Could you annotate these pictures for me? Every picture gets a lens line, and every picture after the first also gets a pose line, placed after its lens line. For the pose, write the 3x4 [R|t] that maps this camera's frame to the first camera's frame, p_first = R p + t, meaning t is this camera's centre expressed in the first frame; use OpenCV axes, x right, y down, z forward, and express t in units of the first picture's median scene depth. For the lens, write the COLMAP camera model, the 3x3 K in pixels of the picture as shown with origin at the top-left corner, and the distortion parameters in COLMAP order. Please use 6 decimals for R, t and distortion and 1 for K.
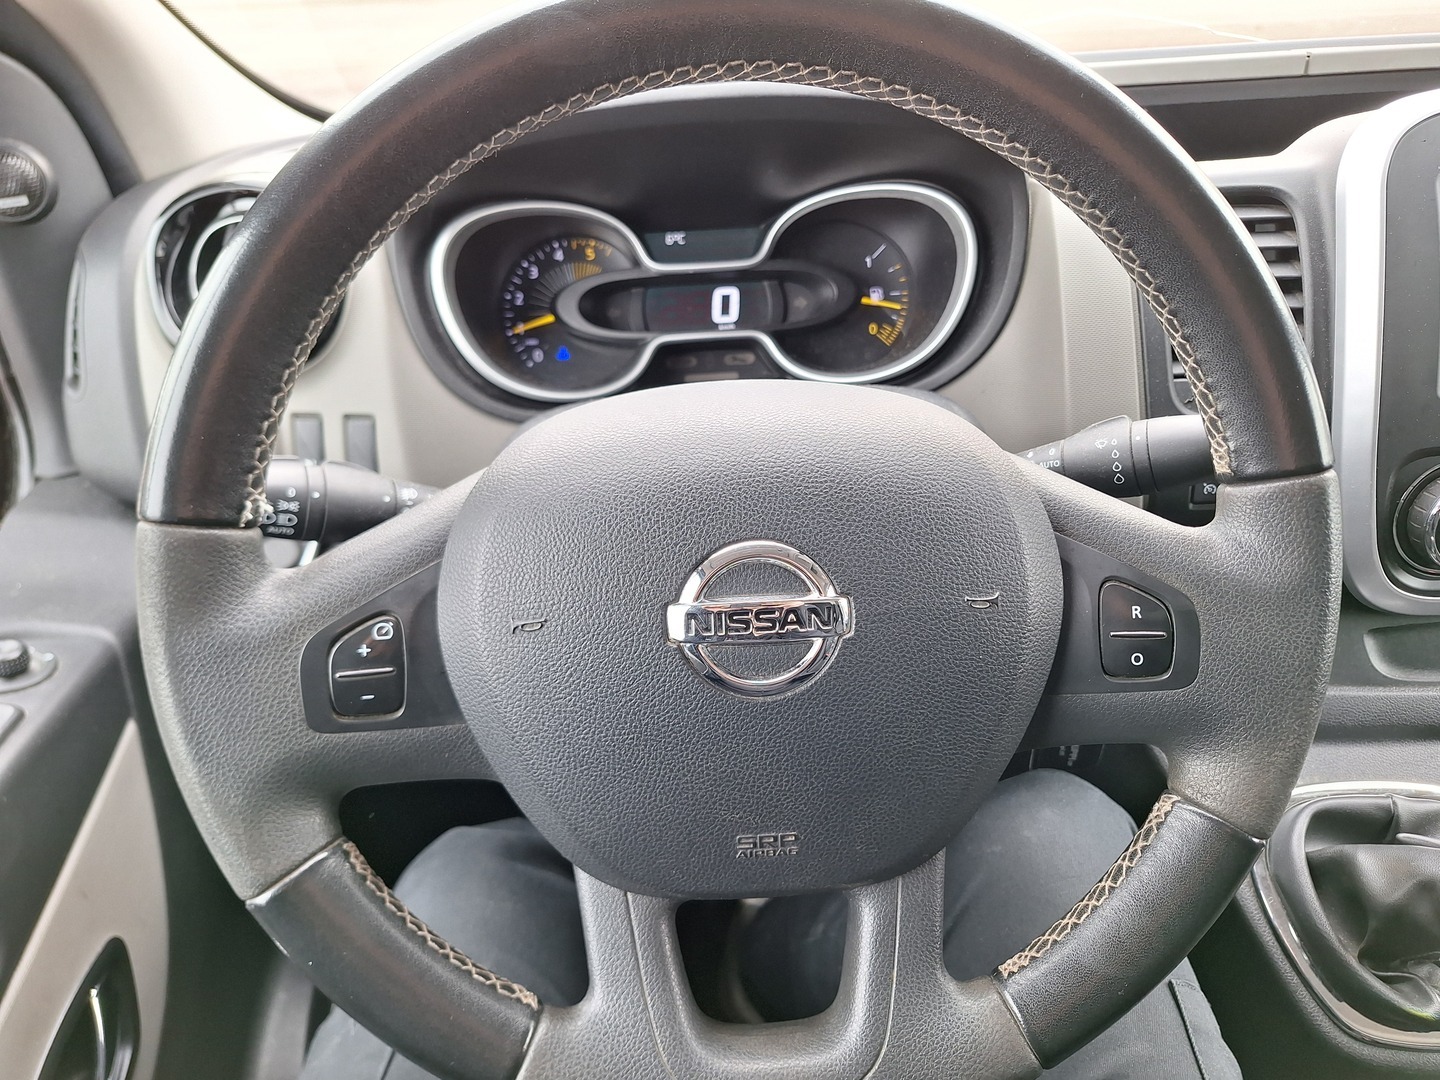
lens RADIAL K [[992.6, 0, 736.5], [0, 992.6, 530.9], [0, 0, 1]] dist [0.076774, -0.092932]
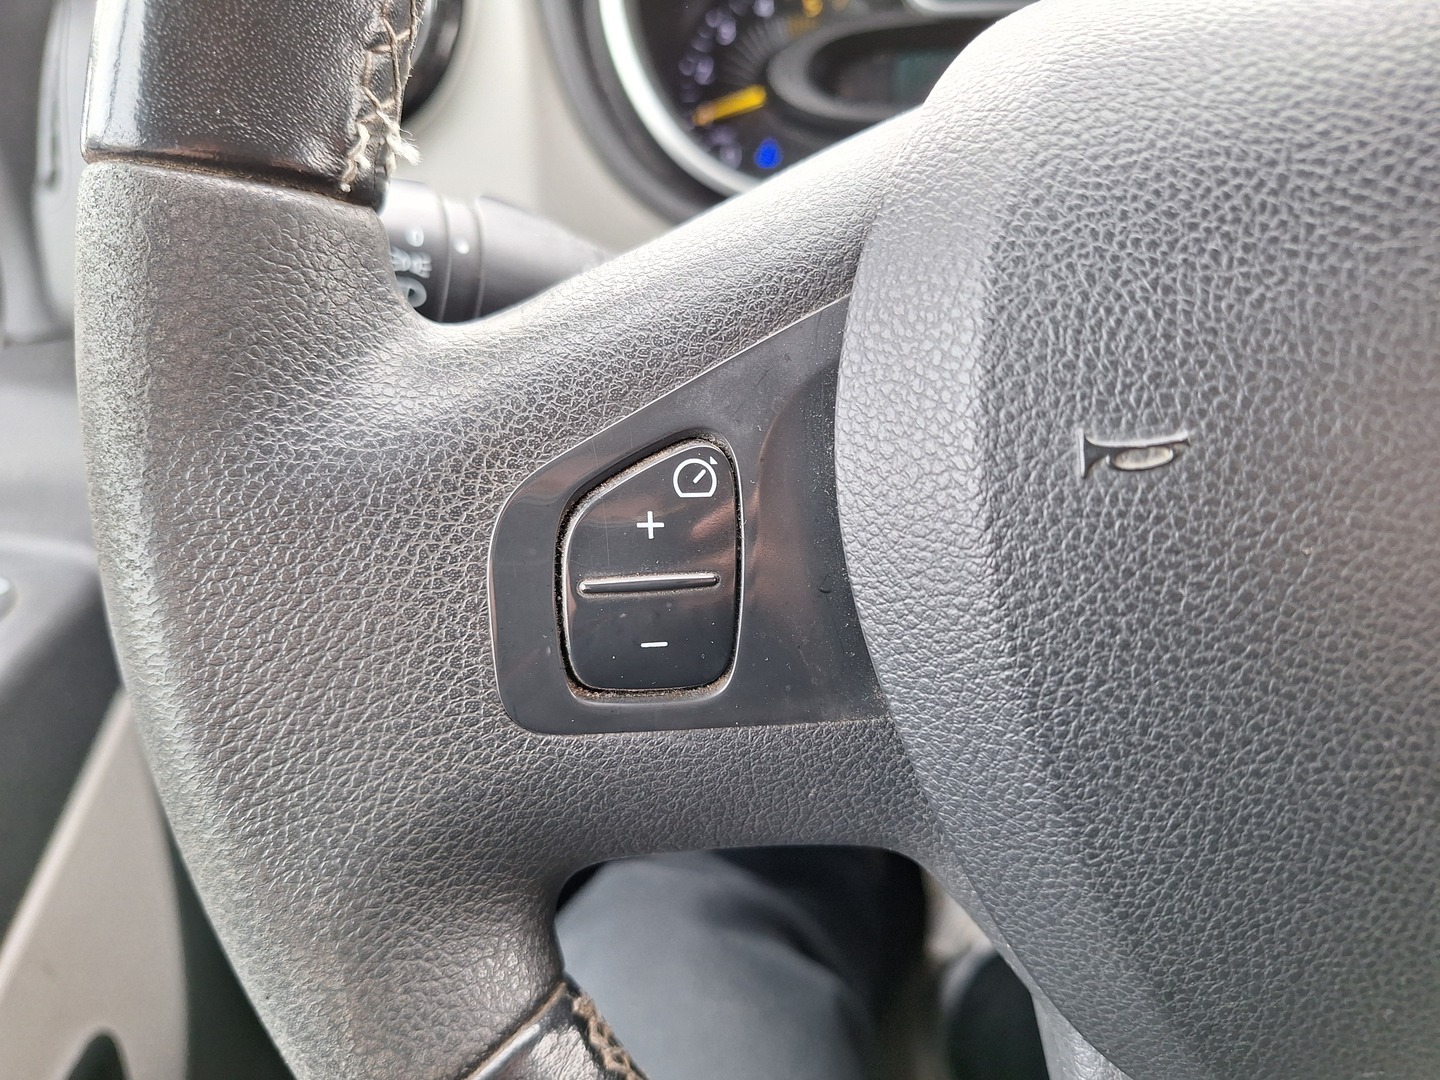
lens RADIAL K [[965.0, 0, 720.0], [0, 965.0, 540.0], [0, 0, 1]] dist [0.050742, -0.086706]
pose [[0.999475, 0.020867, -0.024771, -0.339380], [-0.020246, 0.999481, 0.025049, 0.116803], [0.025281, -0.024535, 0.999379, 0.635711]]
